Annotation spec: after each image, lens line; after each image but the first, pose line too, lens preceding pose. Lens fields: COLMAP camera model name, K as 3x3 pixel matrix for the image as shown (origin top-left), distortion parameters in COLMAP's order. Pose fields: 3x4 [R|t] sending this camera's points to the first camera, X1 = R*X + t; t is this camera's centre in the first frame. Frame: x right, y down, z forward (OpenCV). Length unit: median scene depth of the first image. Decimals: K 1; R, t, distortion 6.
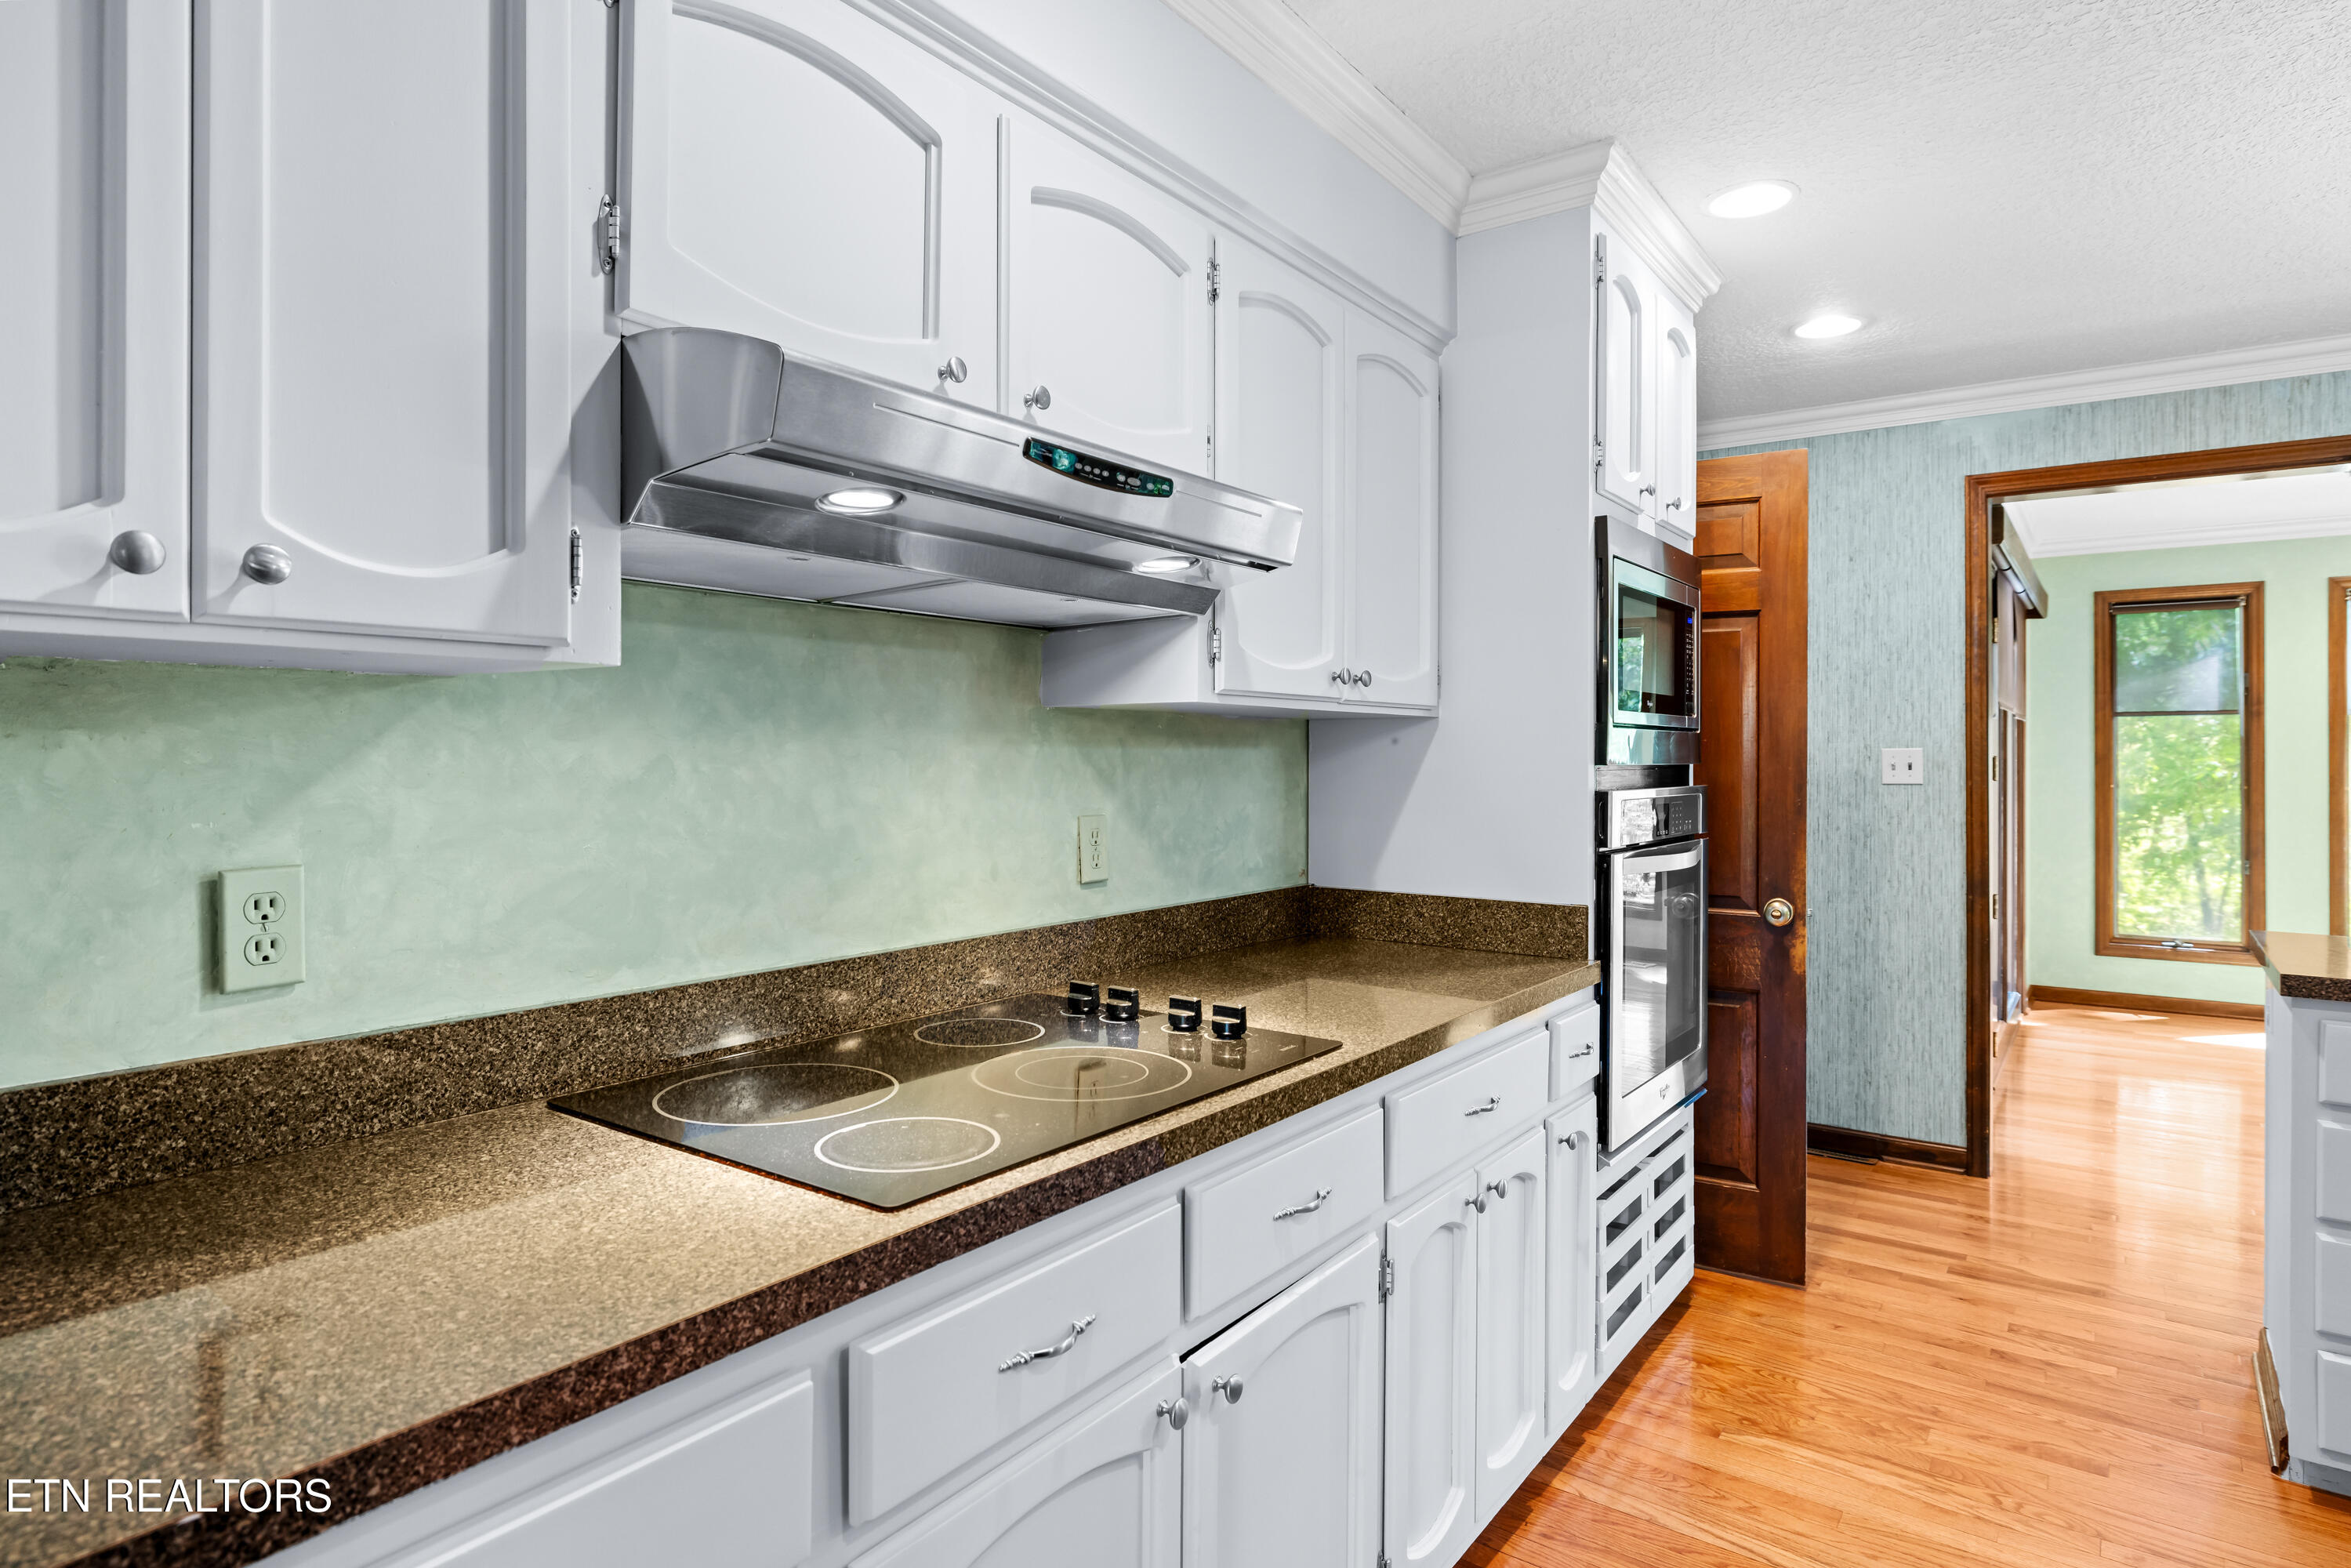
lens RADIAL K [[1290.6, 0, 1182.0], [0, 1290.6, 758.8], [0, 0, 1]] dist [-0.004475, -0.000544]
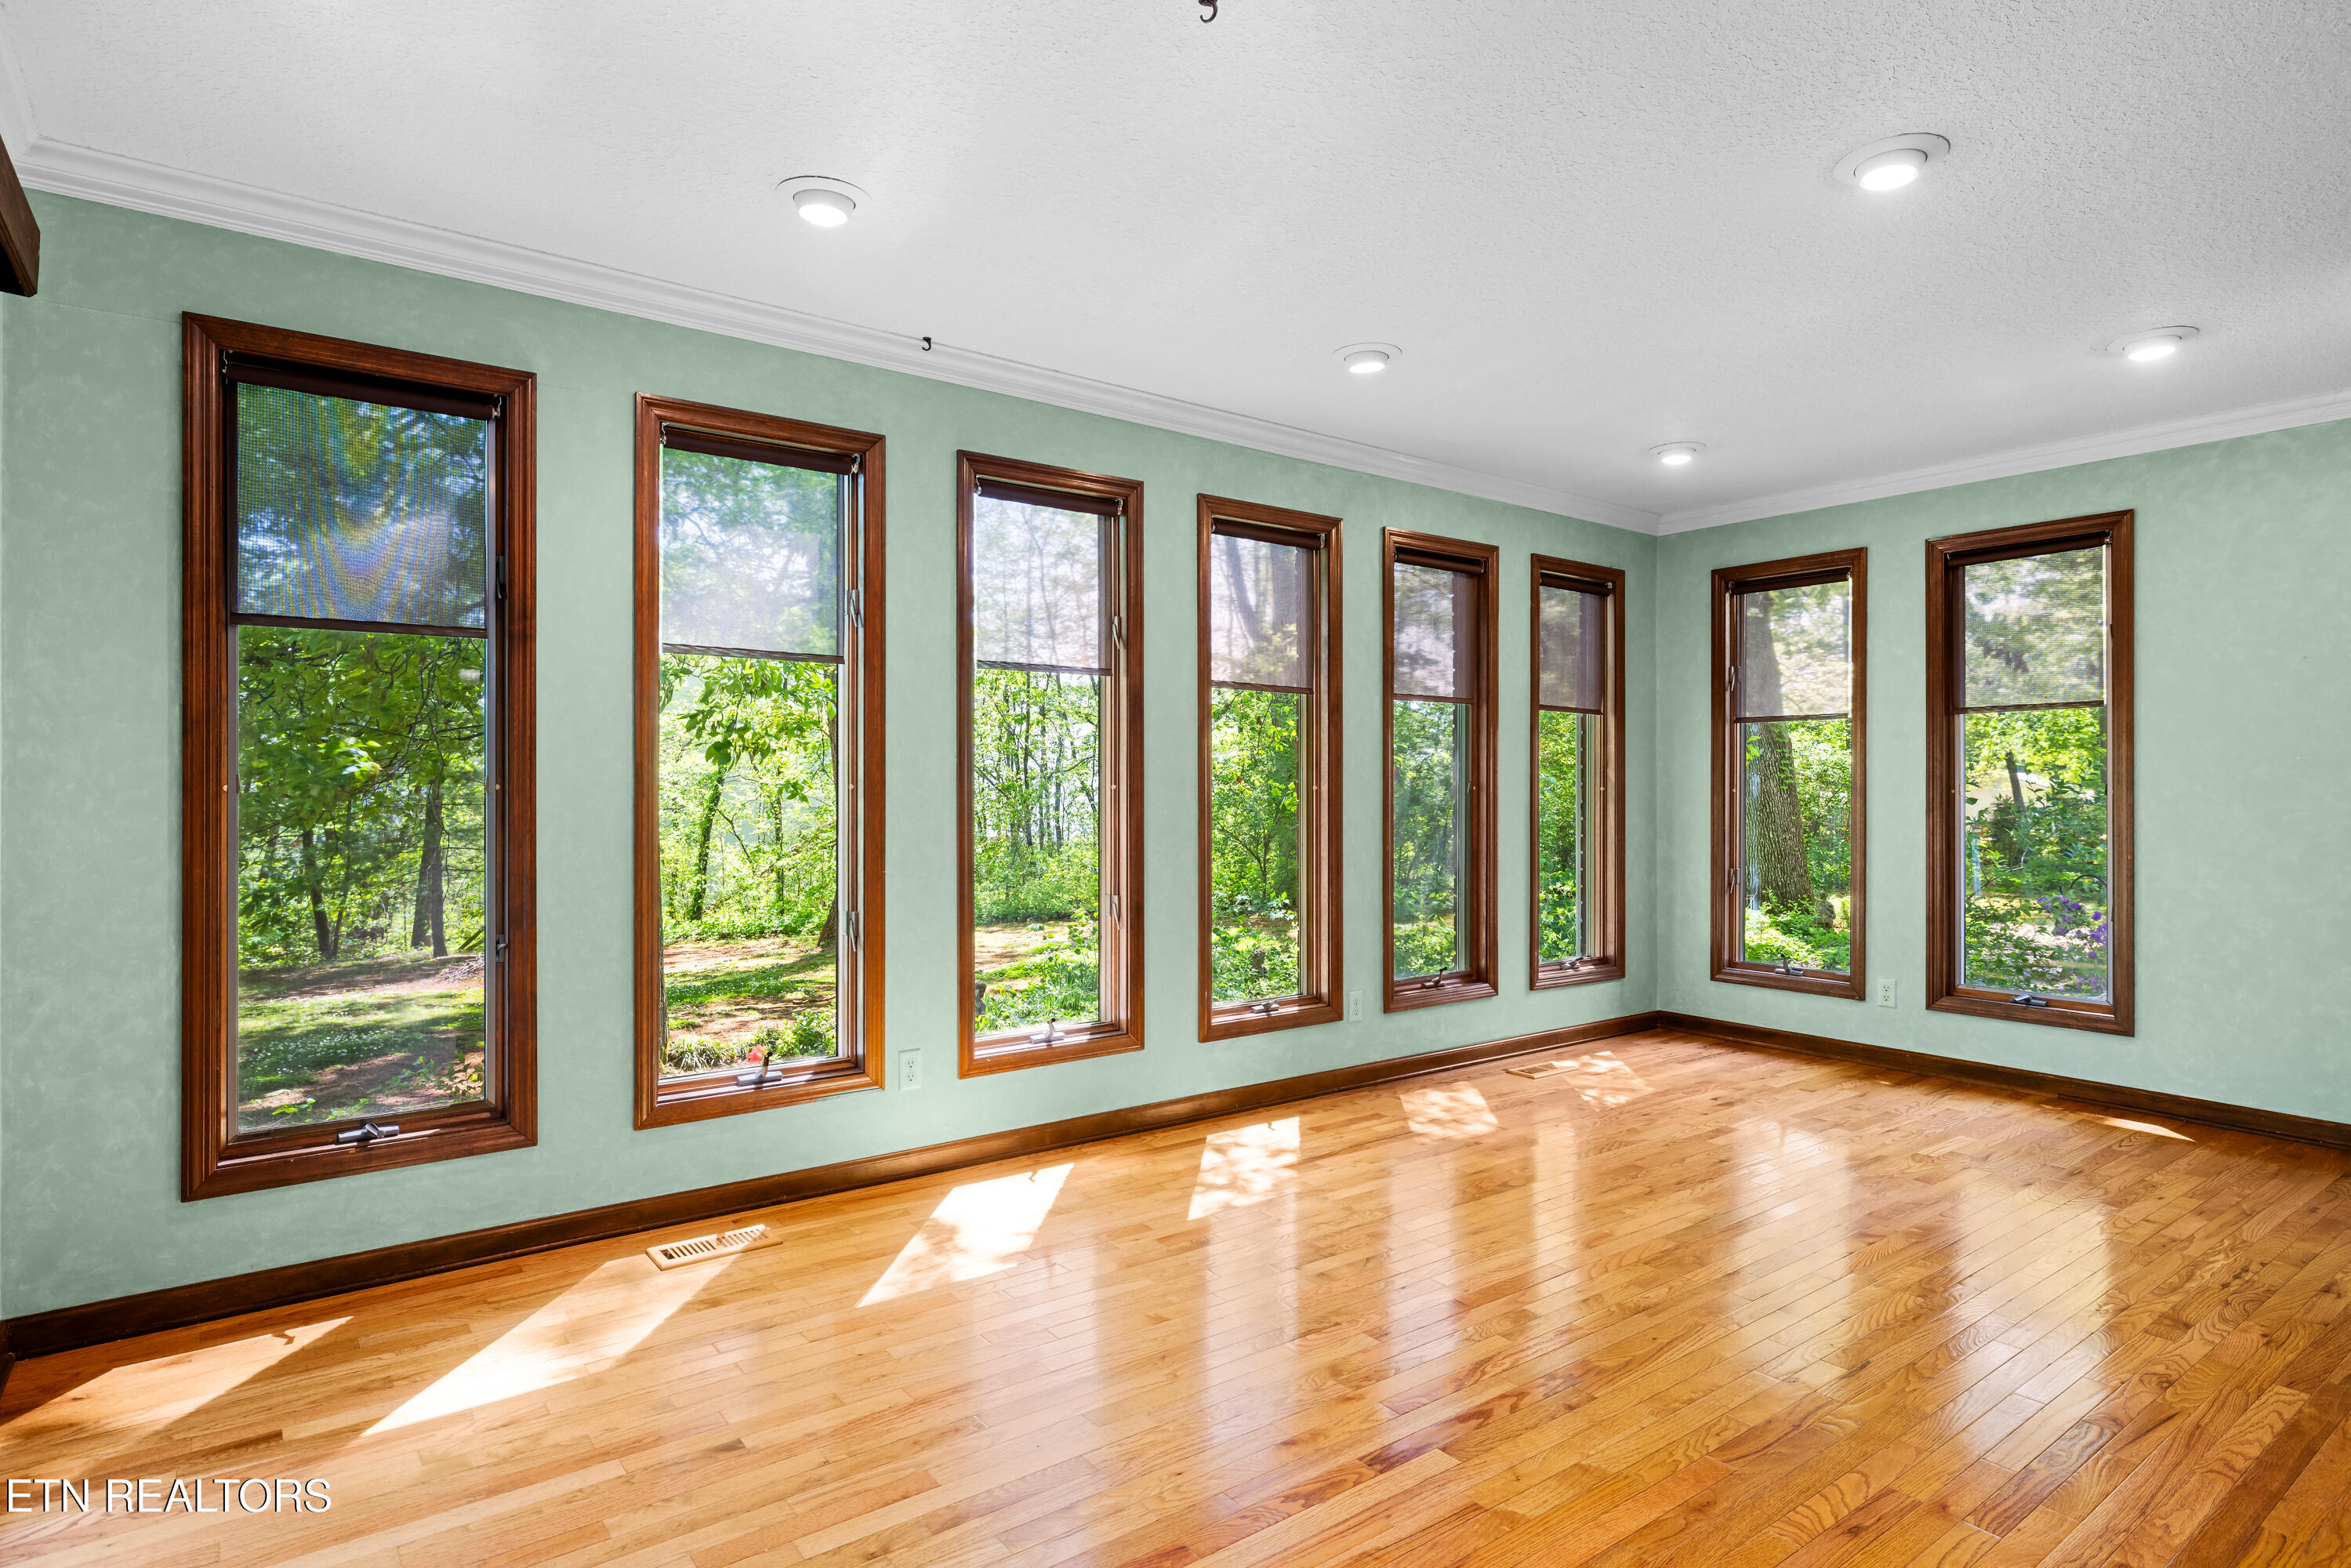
lens RADIAL K [[1270.9, 0, 1175.6], [0, 1270.9, 773.3], [0, 0, 1]] dist [0.000301, -0.000424]
pose [[0.293766, 0.002031, 0.955875, 0.982381], [0.001839, 0.999995, -0.002690, 0.042295], [-0.955876, 0.002548, 0.293761, 1.368778]]
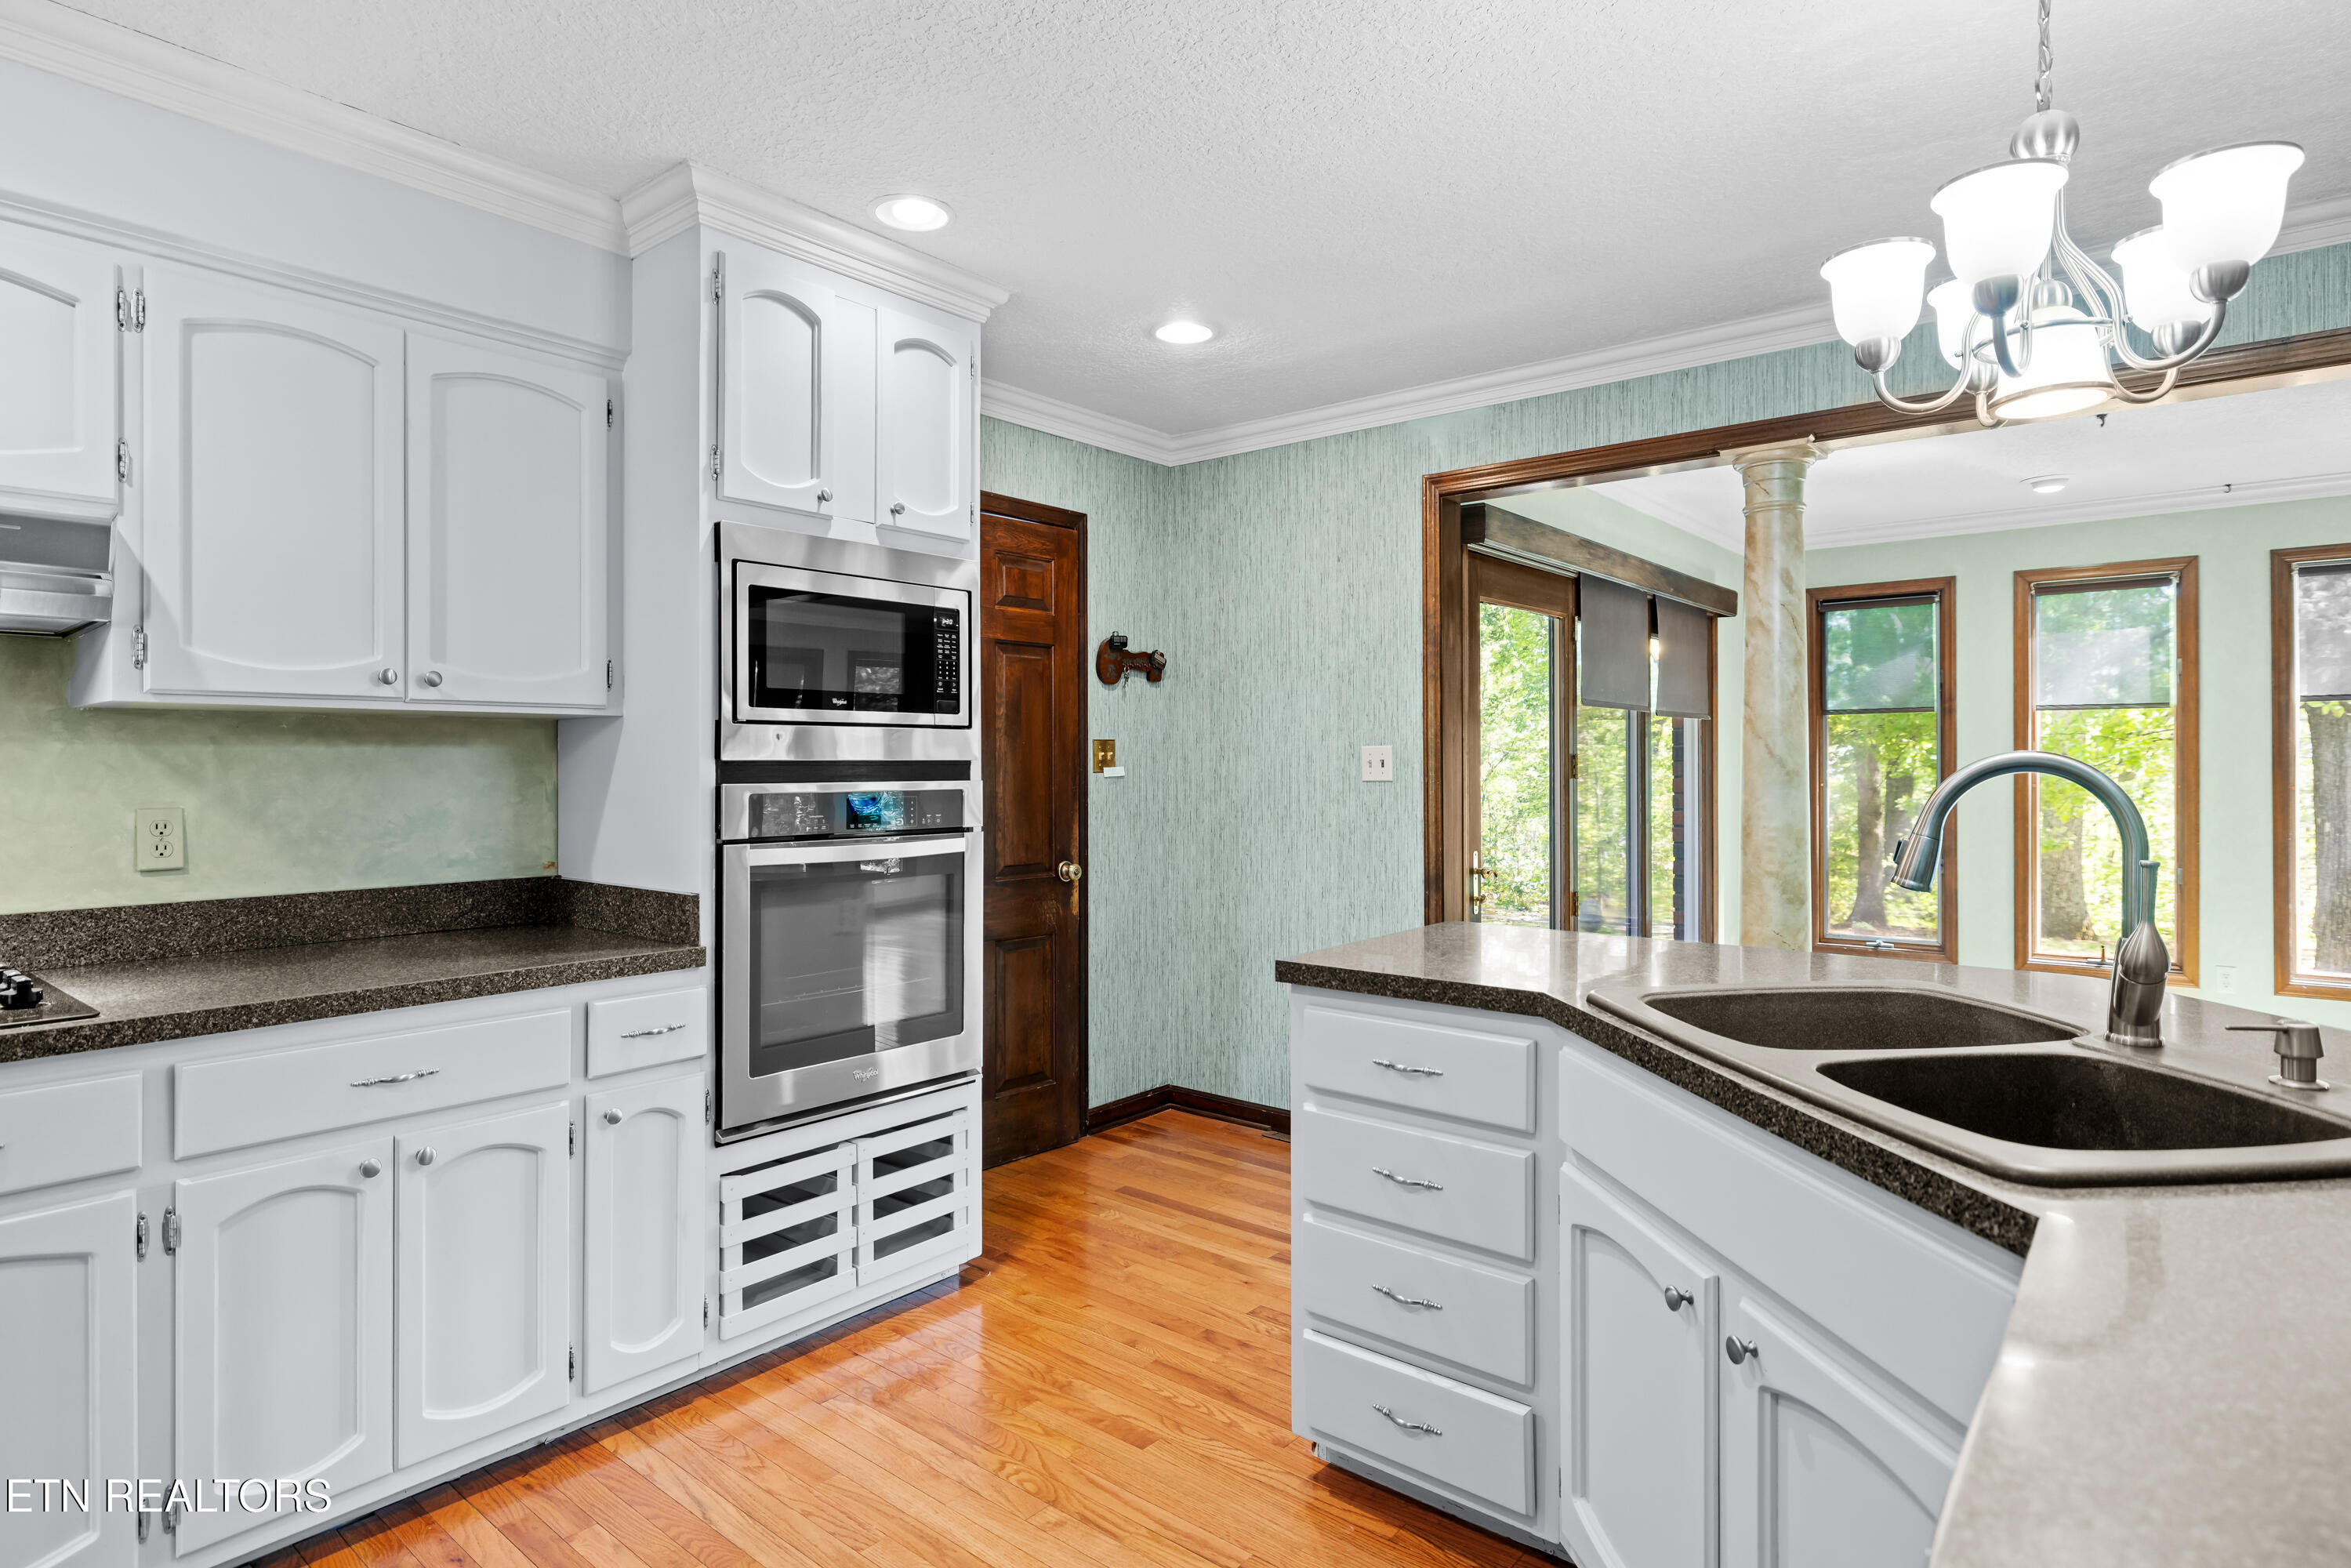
lens RADIAL K [[1270.9, 0, 1175.6], [0, 1270.9, 773.3], [0, 0, 1]] dist [0.000301, -0.000424]
pose [[0.998524, -0.004746, -0.054097, 0.660692], [0.005051, 0.999972, 0.005506, 0.010337], [0.054069, -0.005771, 0.998521, -0.009085]]
